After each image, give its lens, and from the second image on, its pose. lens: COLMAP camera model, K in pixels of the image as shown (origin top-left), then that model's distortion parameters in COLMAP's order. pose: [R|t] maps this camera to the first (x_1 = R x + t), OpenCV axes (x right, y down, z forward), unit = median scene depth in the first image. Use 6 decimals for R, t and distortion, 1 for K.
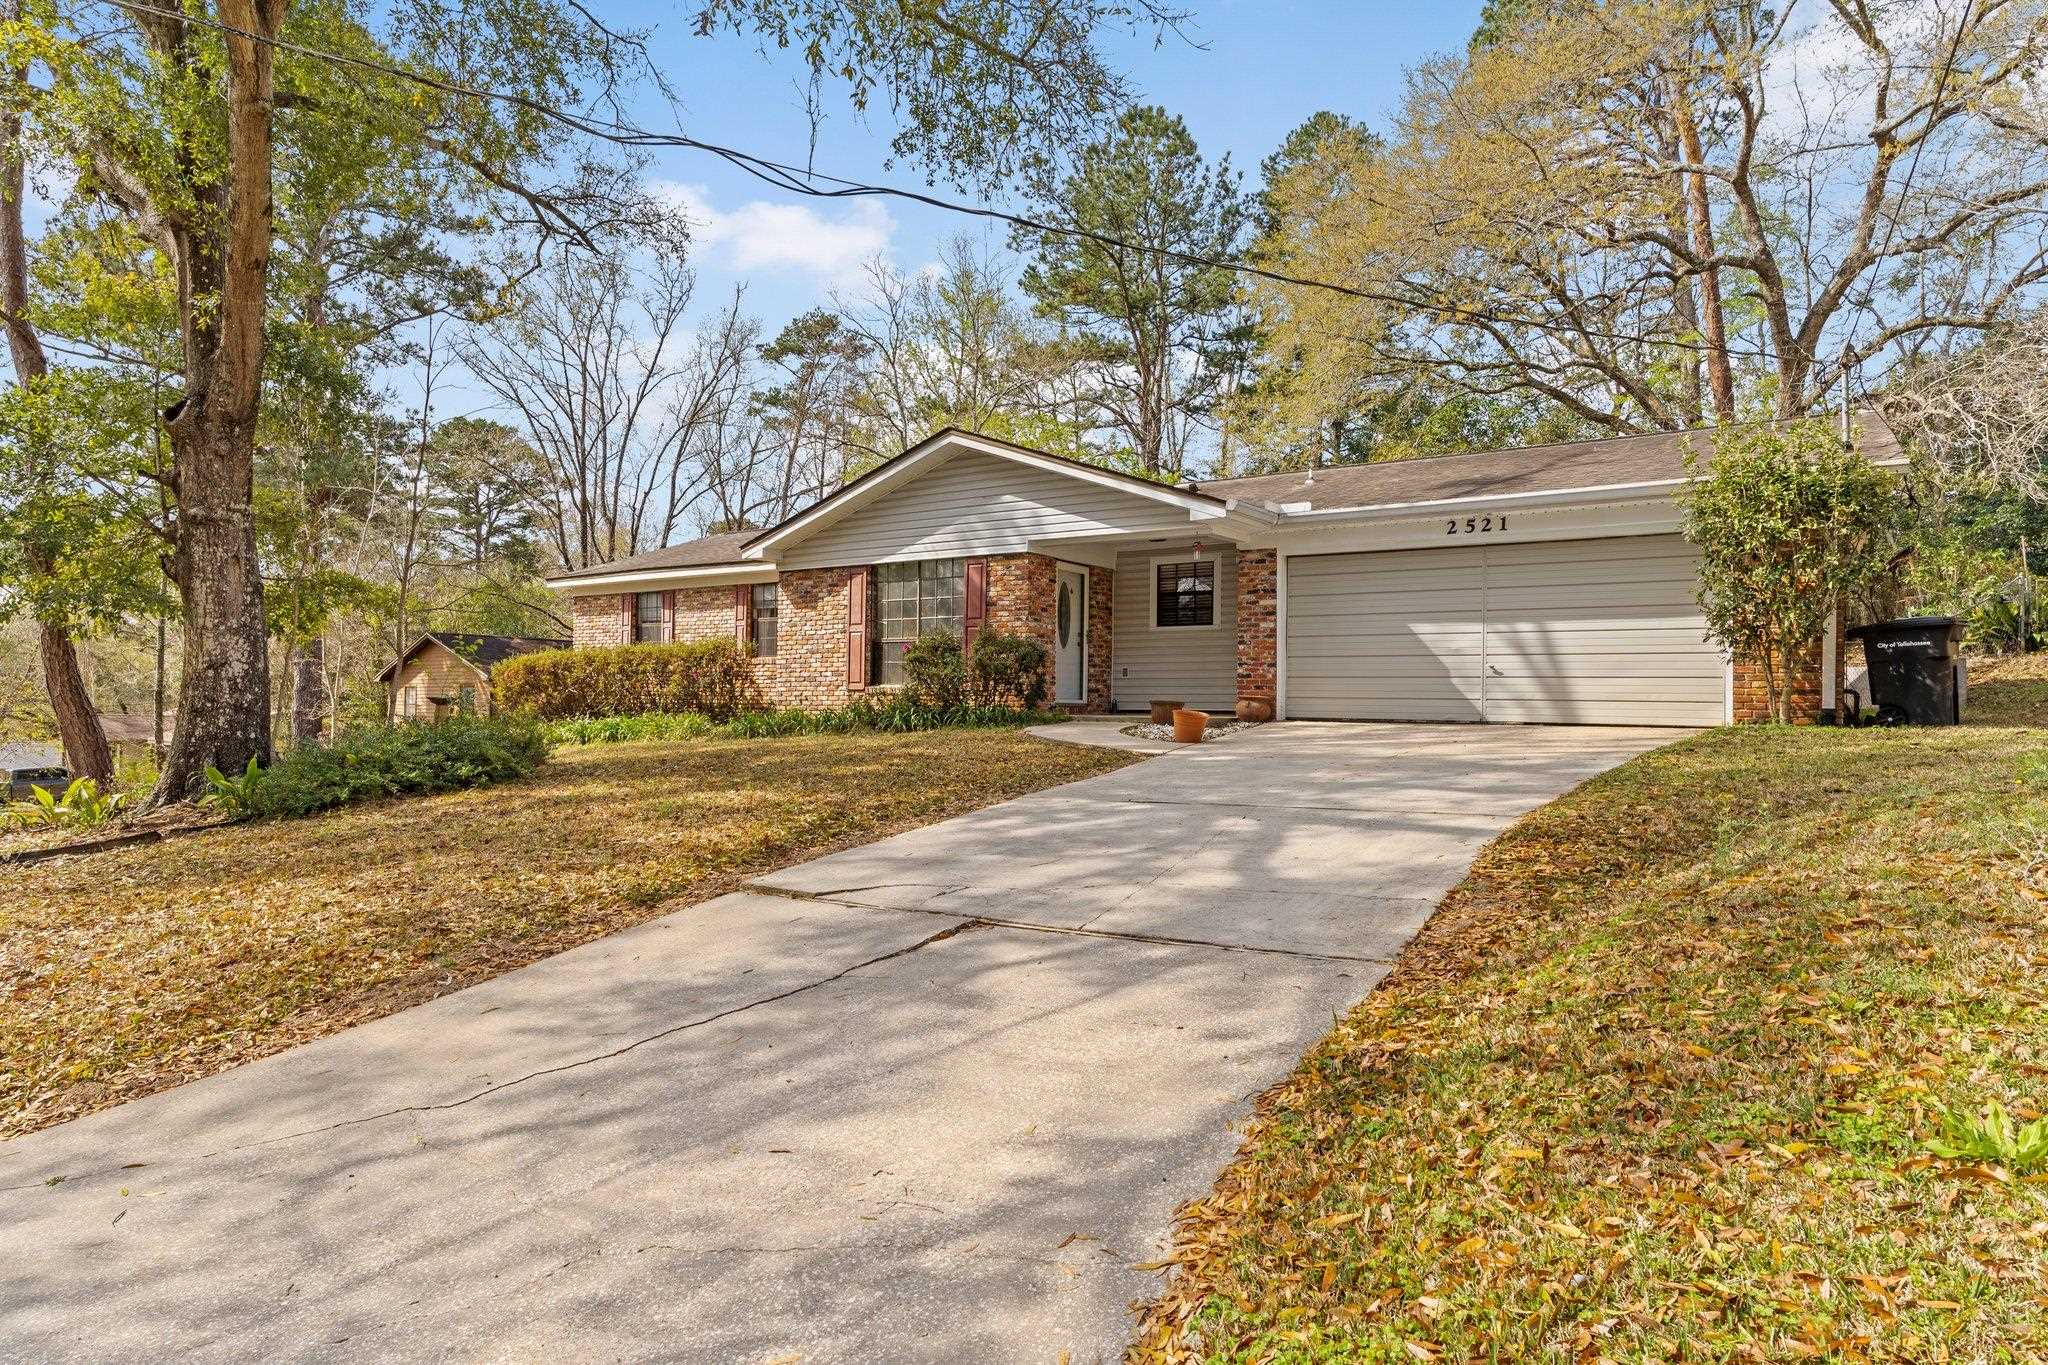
lens RADIAL K [[1178.7, 0, 1029.0], [0, 1178.7, 677.3], [0, 0, 1]] dist [-0.003736, -0.000173]
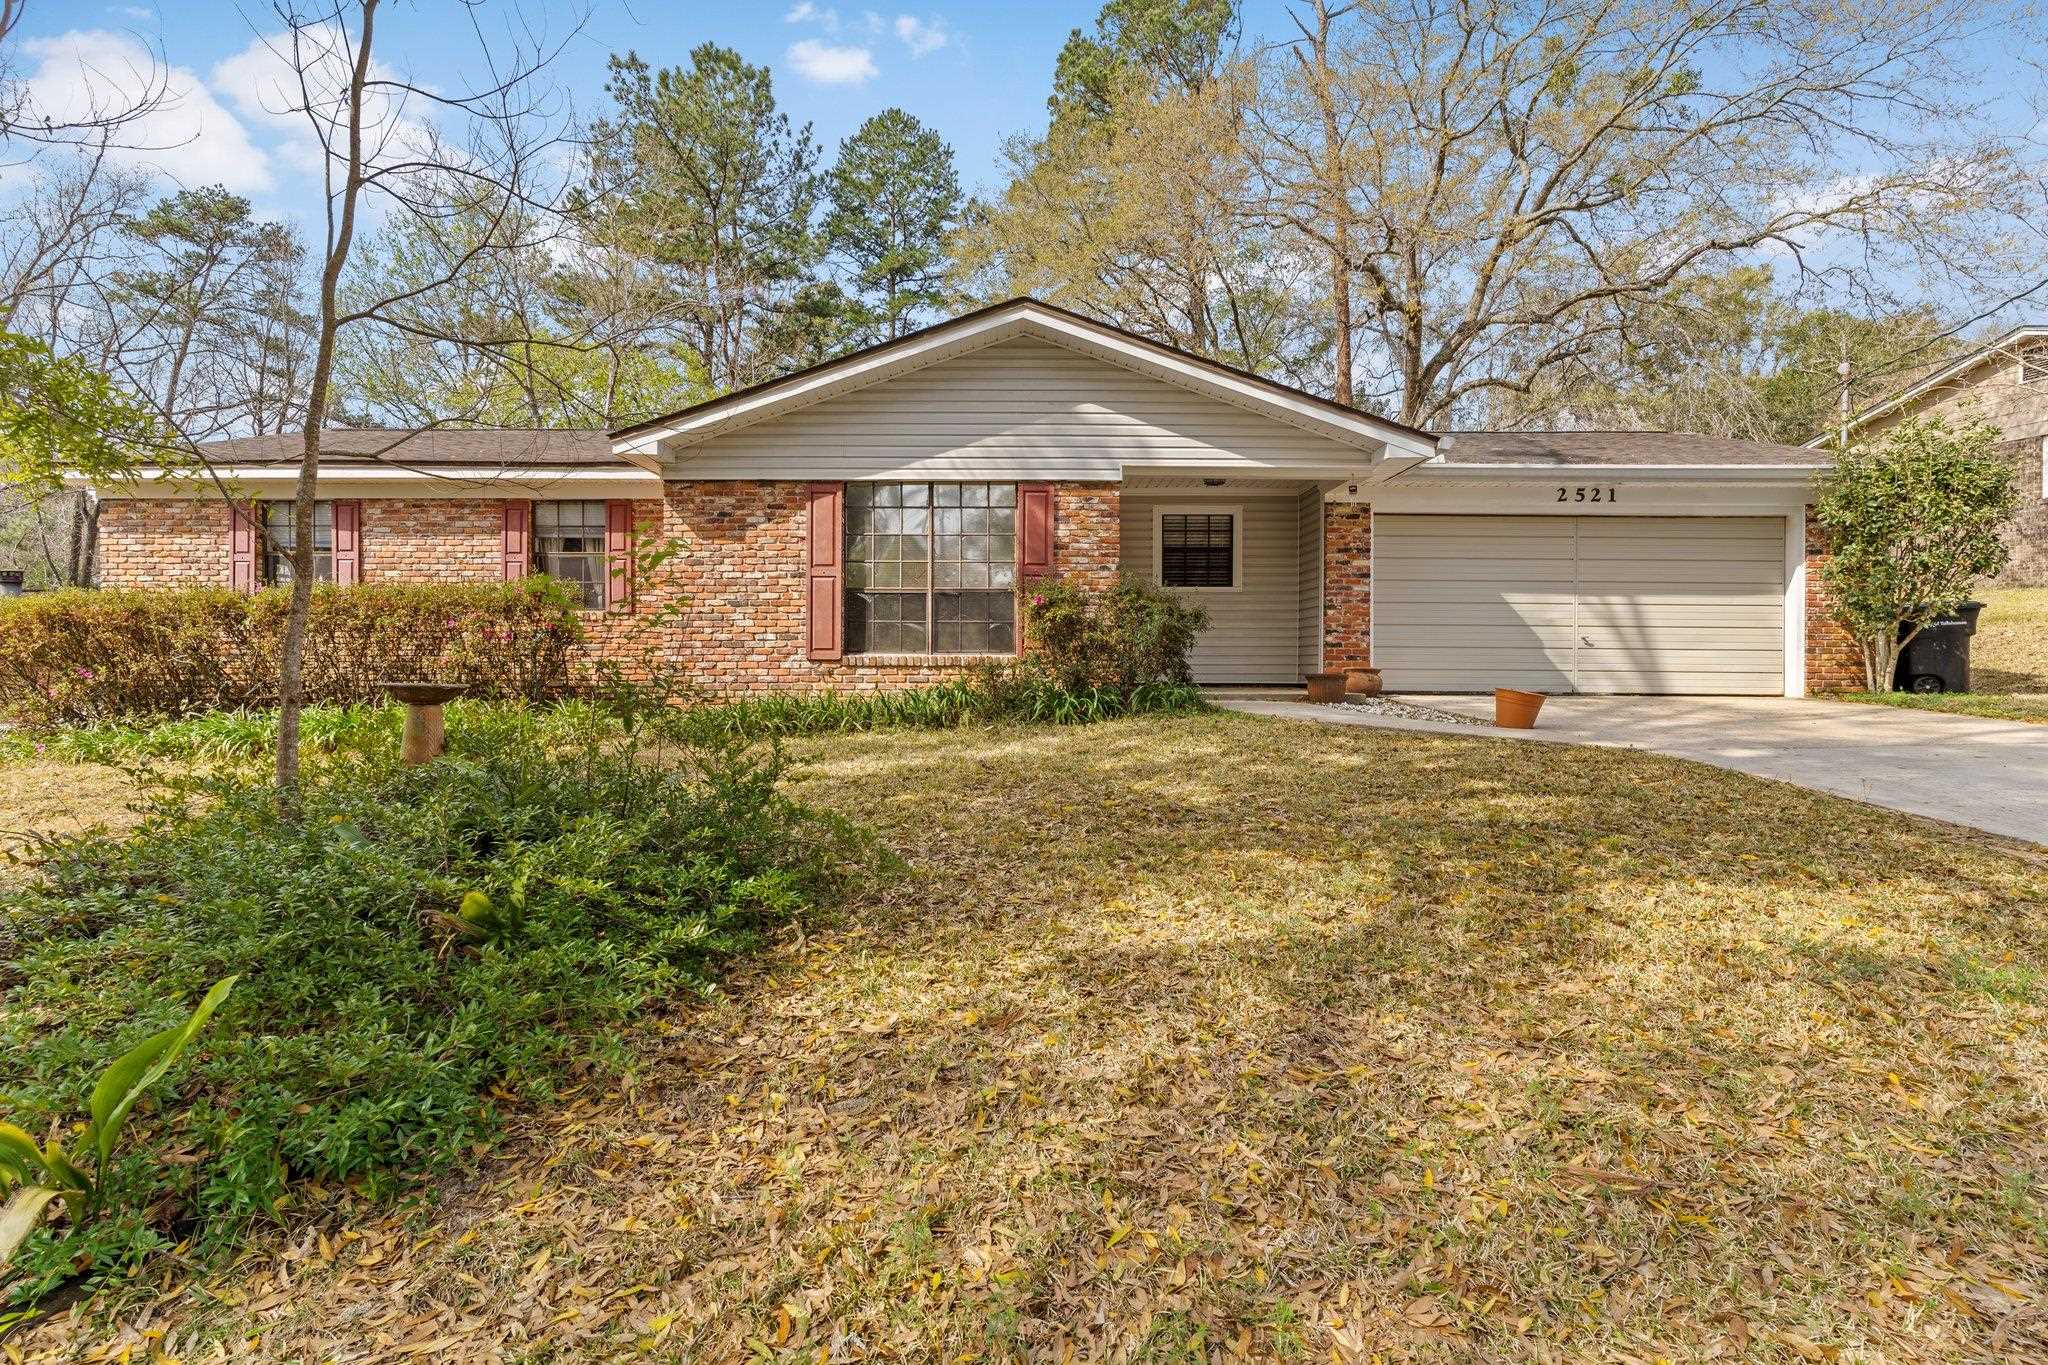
lens RADIAL K [[975.5, 0, 1015.9], [0, 975.5, 691.9], [0, 0, 1]] dist [-0.001683, 0.000889]
pose [[0.834500, -0.018685, 0.550690, -0.375734], [-0.009042, 0.998826, 0.047592, 0.001188], [-0.550933, -0.044695, 0.833352, 0.457548]]
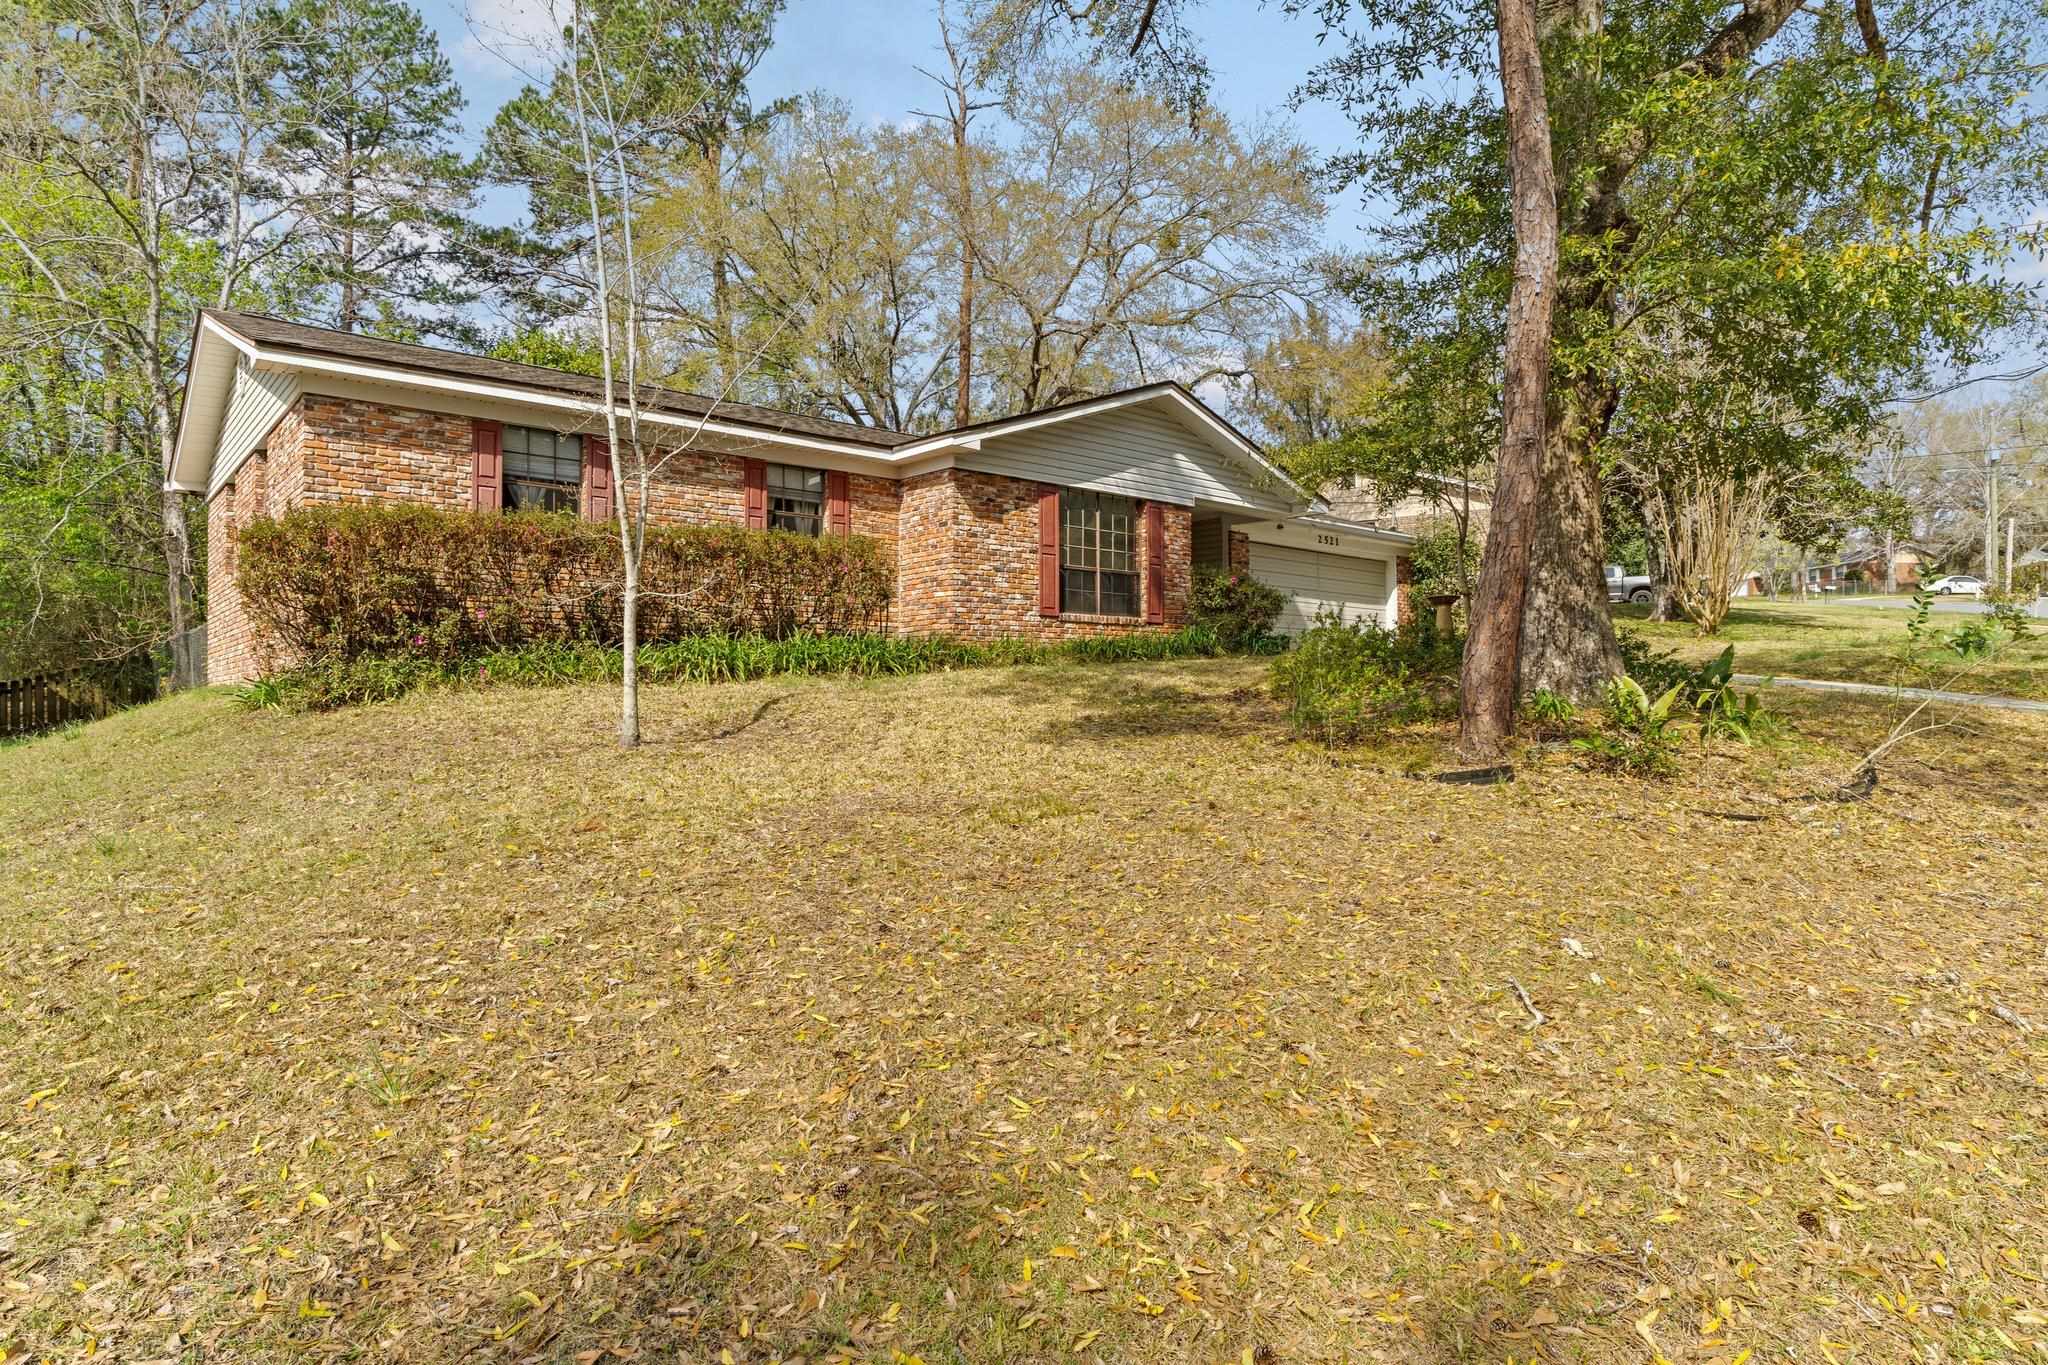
lens RADIAL K [[1178.7, 0, 1018.4], [0, 1178.7, 680.5], [0, 0, 1]] dist [-0.003736, -0.000173]
pose [[0.257050, 0.007052, 0.966372, -1.073634], [-0.019913, 0.999800, -0.001999, 0.065310], [-0.966193, -0.018730, 0.257139, 0.789031]]
